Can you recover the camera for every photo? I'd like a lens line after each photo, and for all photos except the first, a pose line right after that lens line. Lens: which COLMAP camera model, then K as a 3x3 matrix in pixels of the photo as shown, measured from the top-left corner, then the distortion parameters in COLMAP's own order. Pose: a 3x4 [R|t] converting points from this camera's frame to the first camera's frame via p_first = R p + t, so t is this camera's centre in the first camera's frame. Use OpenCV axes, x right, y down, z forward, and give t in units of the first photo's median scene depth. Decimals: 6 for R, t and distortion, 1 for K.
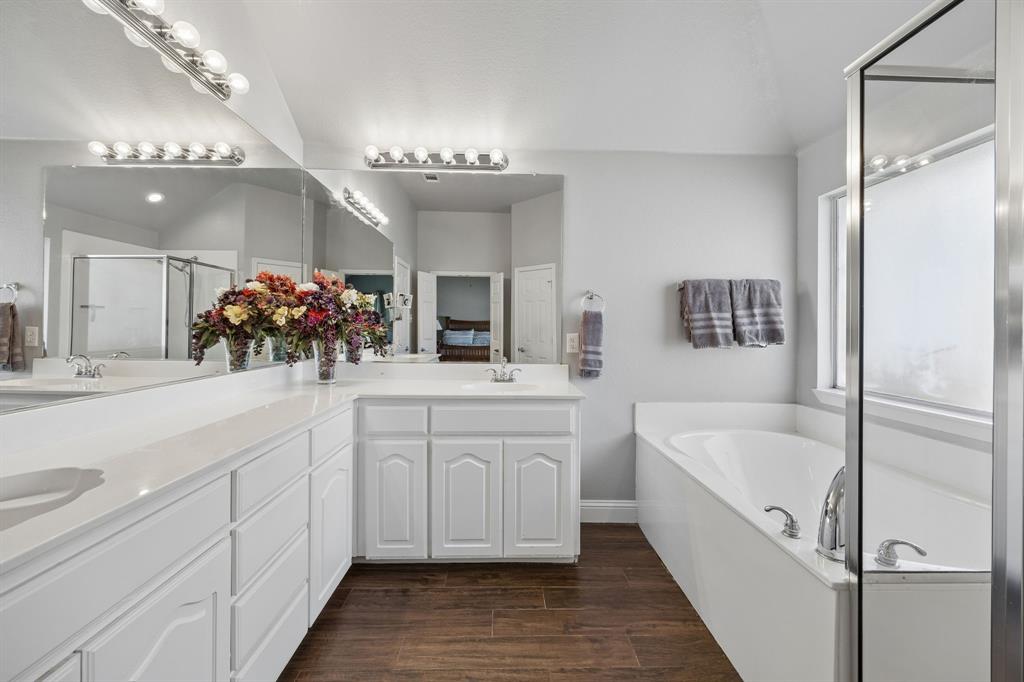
lens RADIAL K [[391.3, 0, 512.8], [0, 391.3, 327.9], [0, 0, 1]] dist [-0.005721, 0.000621]
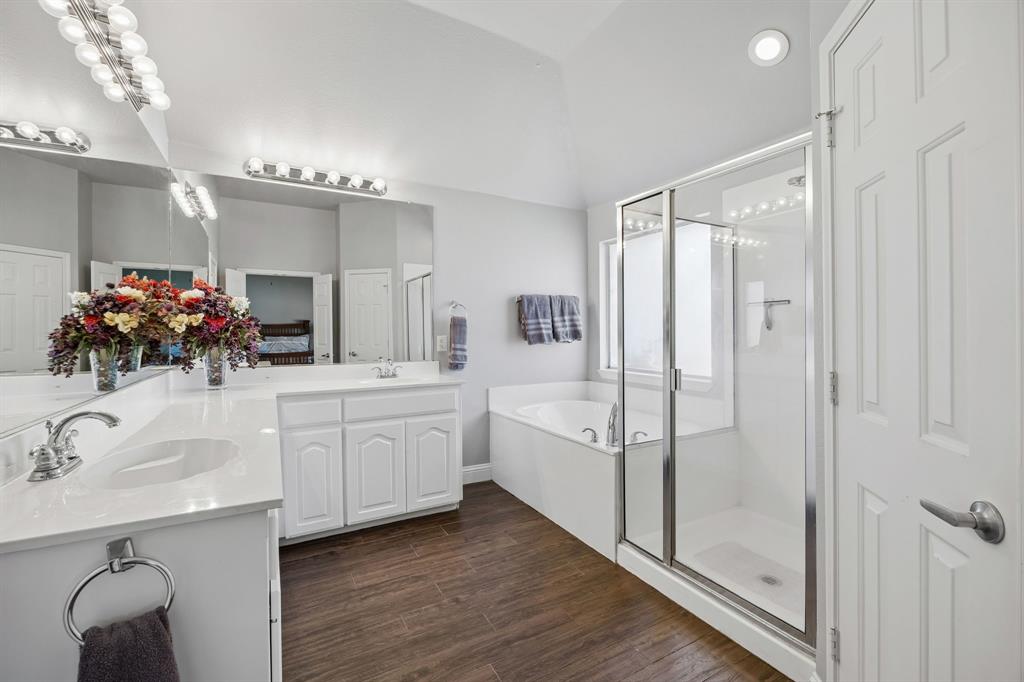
lens RADIAL K [[439.4, 0, 506.6], [0, 439.4, 335.1], [0, 0, 1]] dist [-0.001781, 0.000201]
pose [[0.889738, -0.017998, 0.456116, -0.327725], [0.013110, 0.999818, 0.013878, -0.004084], [-0.456282, -0.006368, 0.889812, -0.361268]]
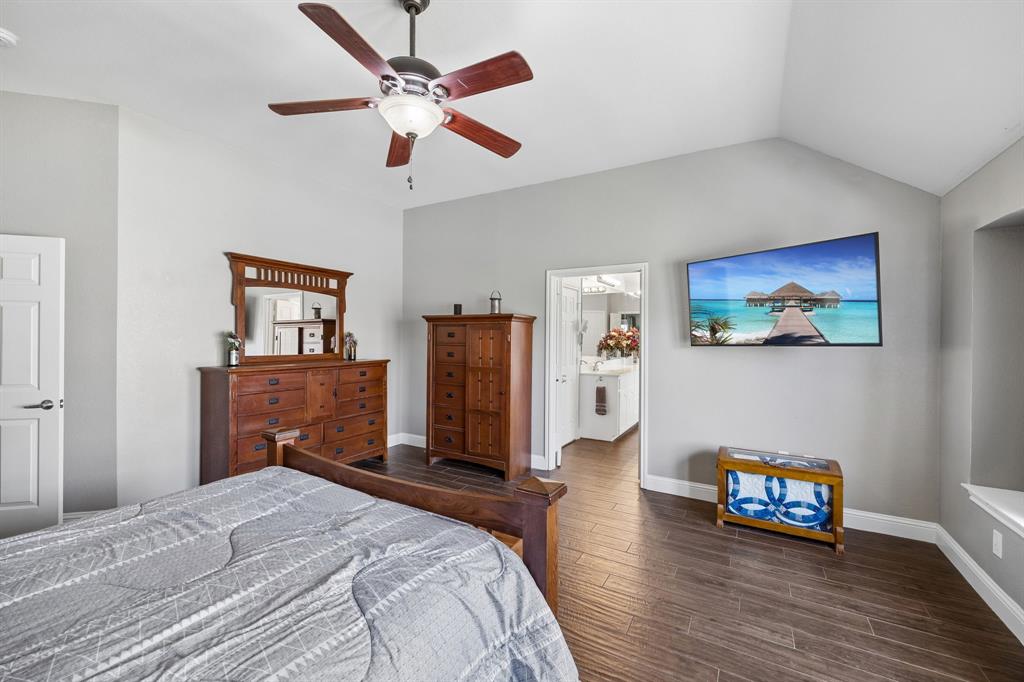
lens RADIAL K [[411.4, 0, 515.0], [0, 411.4, 339.7], [0, 0, 1]] dist [0.002658, 0.000461]
pose [[0.856617, 0.000807, -0.515952, 0.384768], [0.005441, 0.999929, 0.010596, -0.094659], [0.515924, -0.011884, 0.856552, -2.280197]]
